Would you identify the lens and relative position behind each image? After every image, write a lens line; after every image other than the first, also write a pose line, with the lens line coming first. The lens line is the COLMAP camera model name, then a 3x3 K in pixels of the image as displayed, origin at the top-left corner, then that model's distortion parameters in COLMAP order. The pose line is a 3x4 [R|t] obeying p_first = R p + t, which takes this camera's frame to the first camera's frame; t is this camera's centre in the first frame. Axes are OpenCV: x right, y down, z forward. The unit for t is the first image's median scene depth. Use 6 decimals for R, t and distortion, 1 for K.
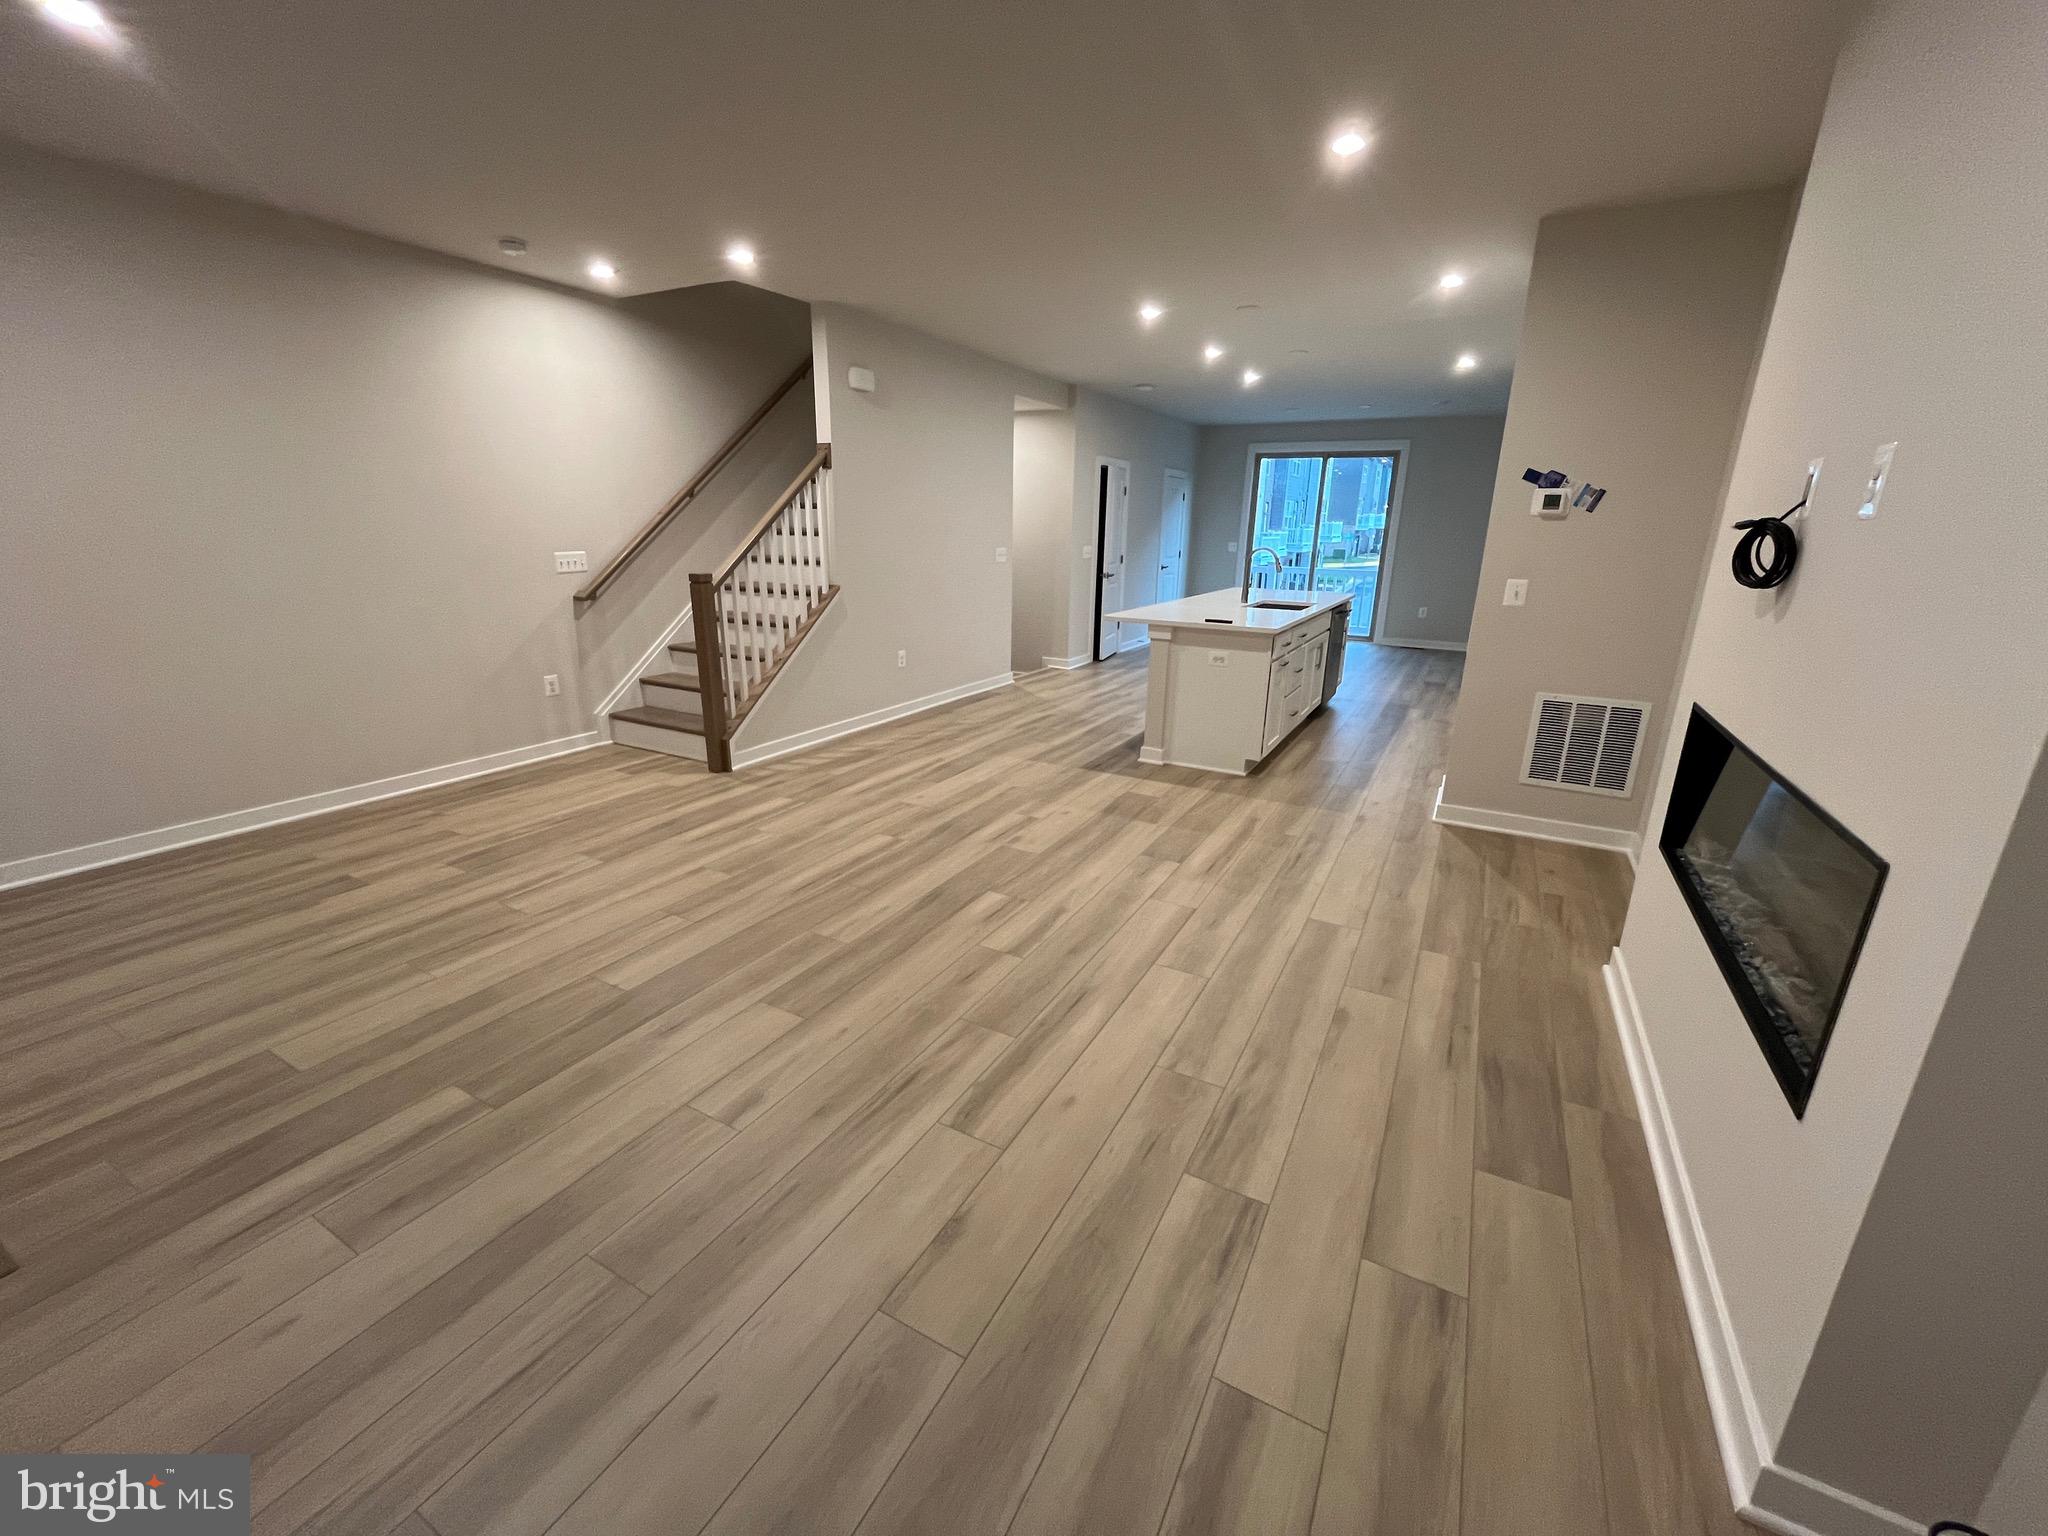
lens RADIAL K [[830.6, 0, 1019.6], [0, 830.6, 763.7], [0, 0, 1]] dist [-0.004454, 0.001202]
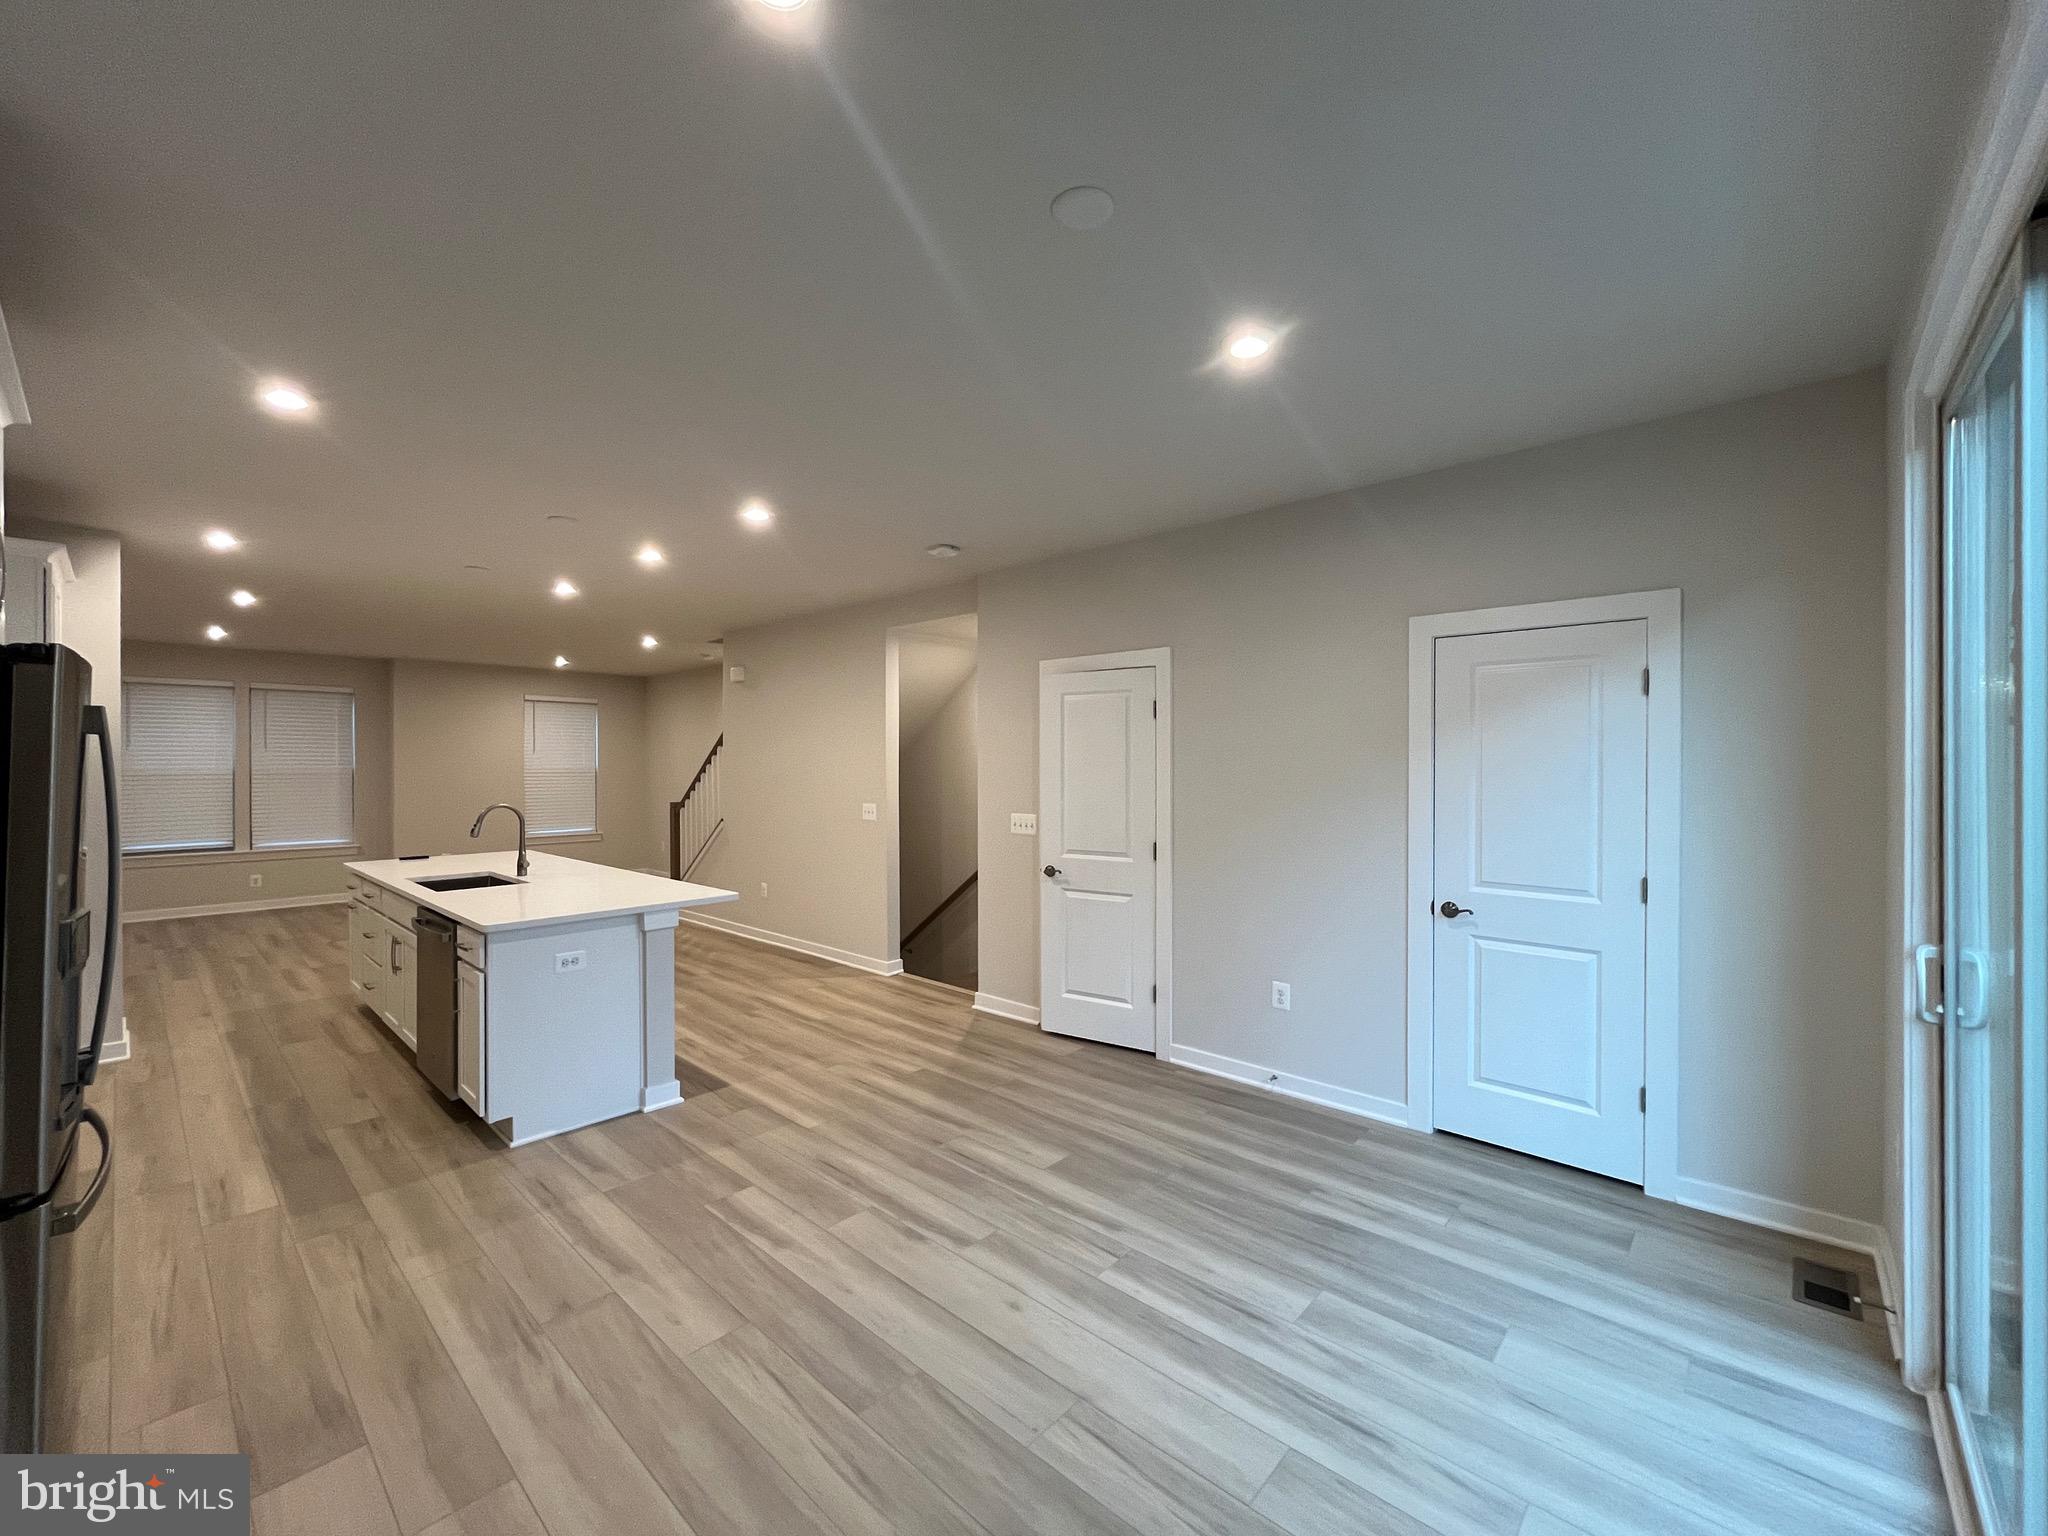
lens RADIAL K [[830.6, 0, 1023.5], [0, 830.6, 769.9], [0, 0, 1]] dist [-0.004454, 0.001202]
pose [[-0.232545, -0.008852, -0.972545, 1.159954], [-0.273121, 0.960315, 0.056566, -0.585813], [0.933449, 0.278776, -0.225734, 2.027777]]
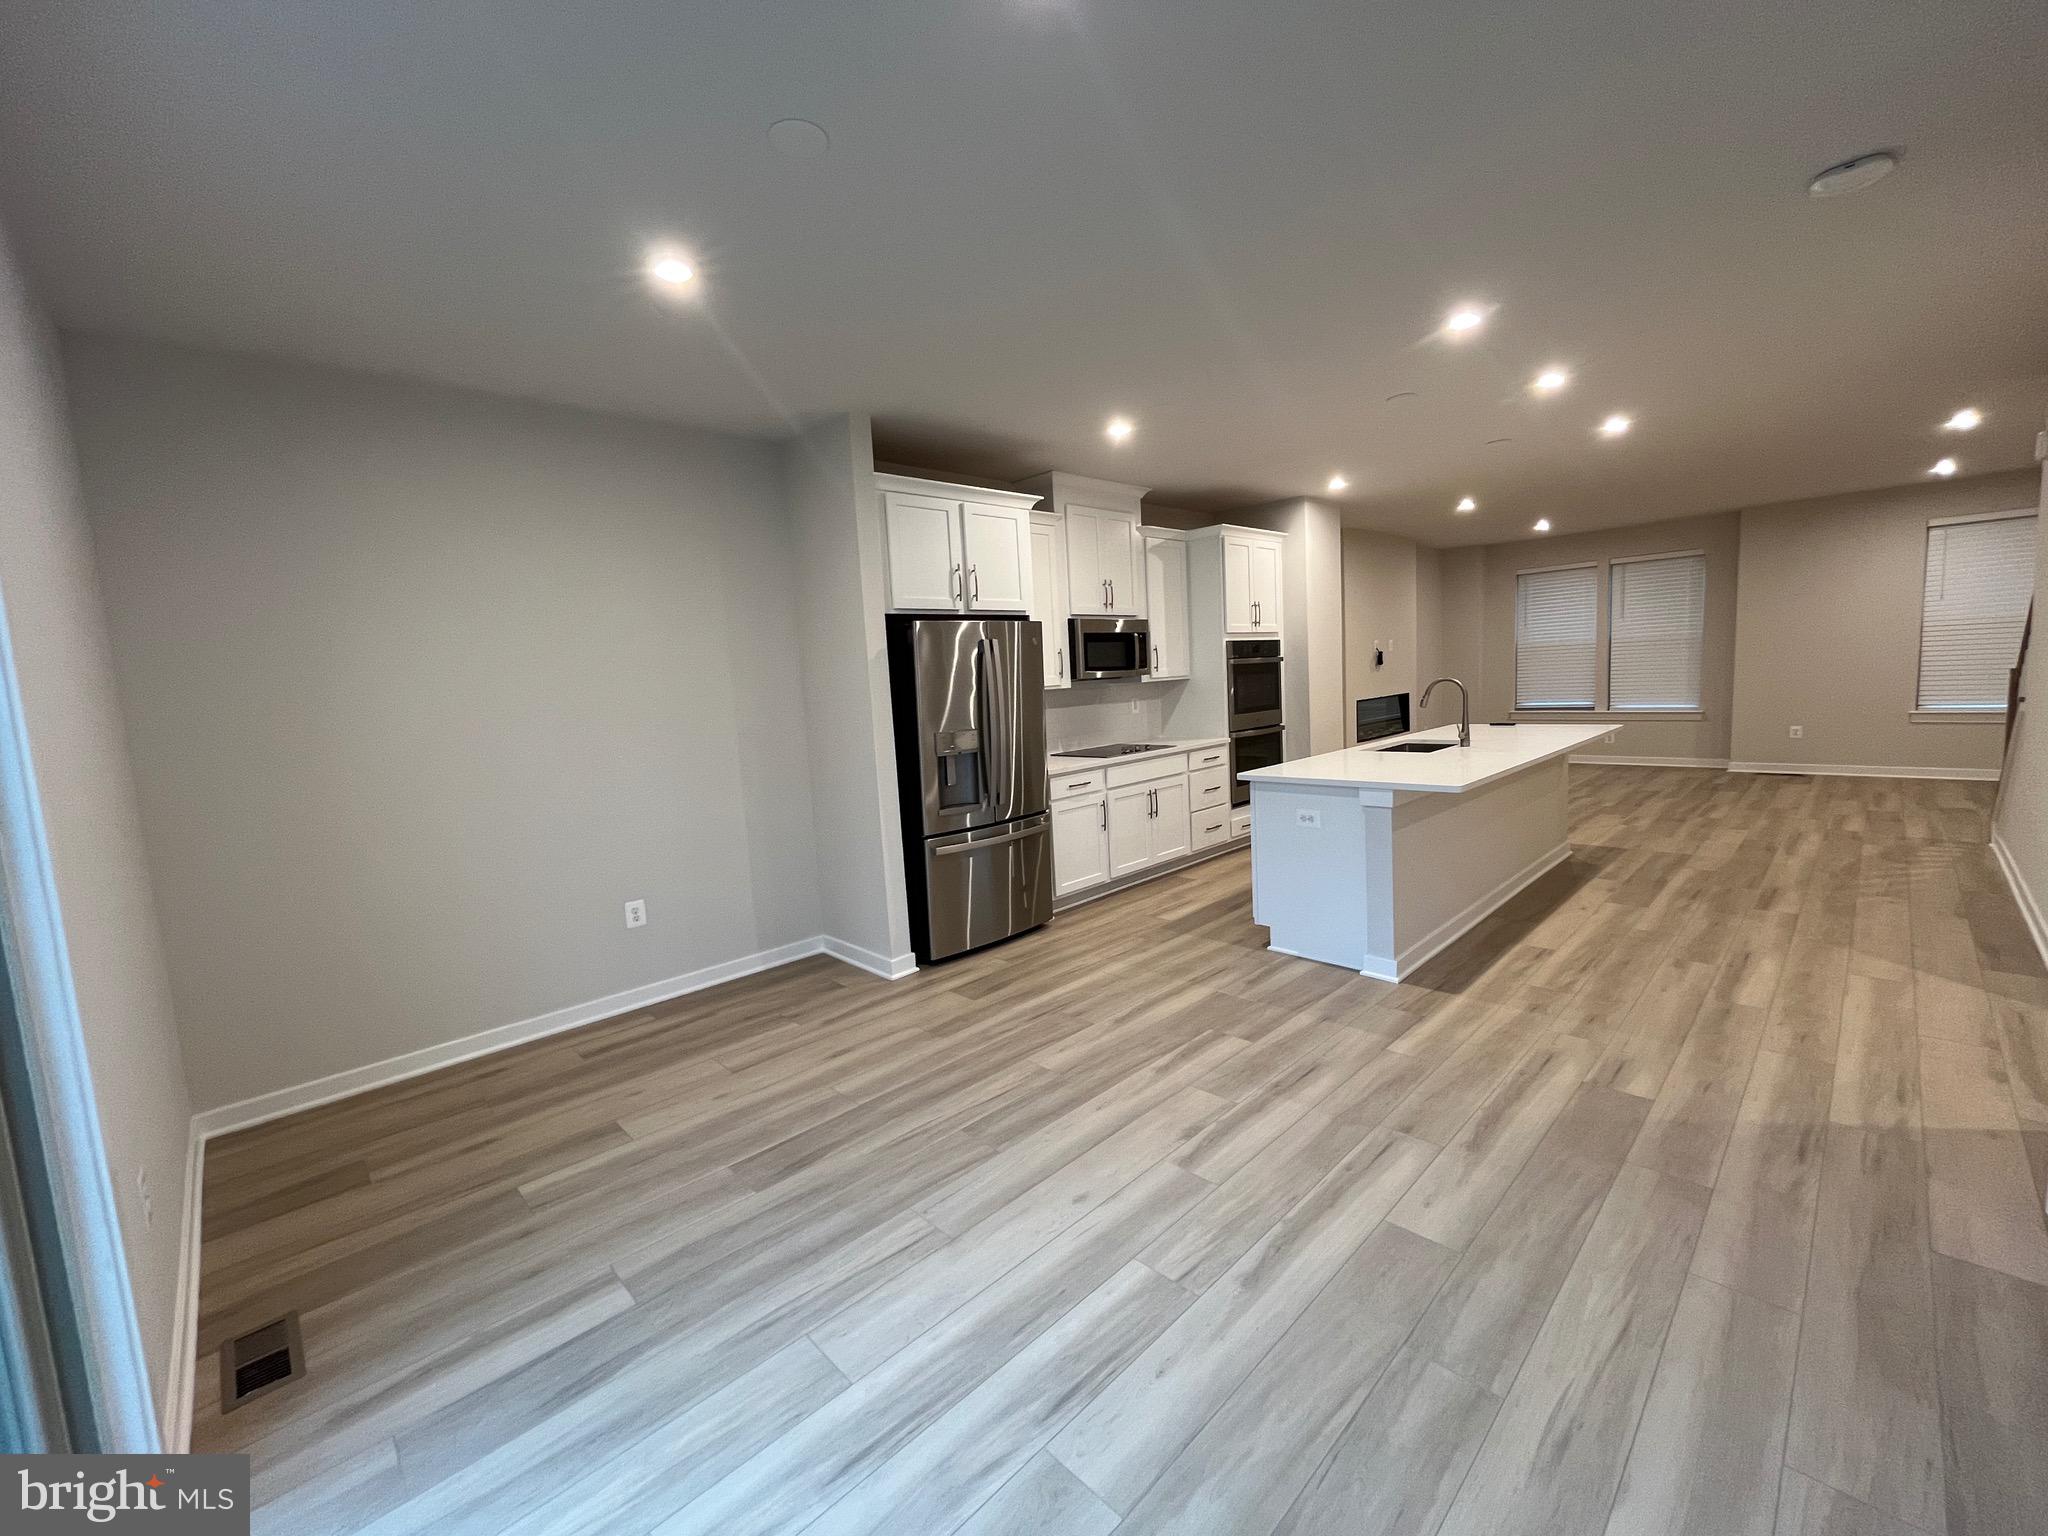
lens RADIAL K [[830.6, 0, 1017.2], [0, 830.6, 766.0], [0, 0, 1]] dist [-0.004454, 0.001202]
pose [[-0.954459, 0.005065, 0.298298, 0.570404], [0.122347, 0.918558, 0.375875, -0.676387], [-0.272100, 0.395253, -0.877346, 2.339956]]
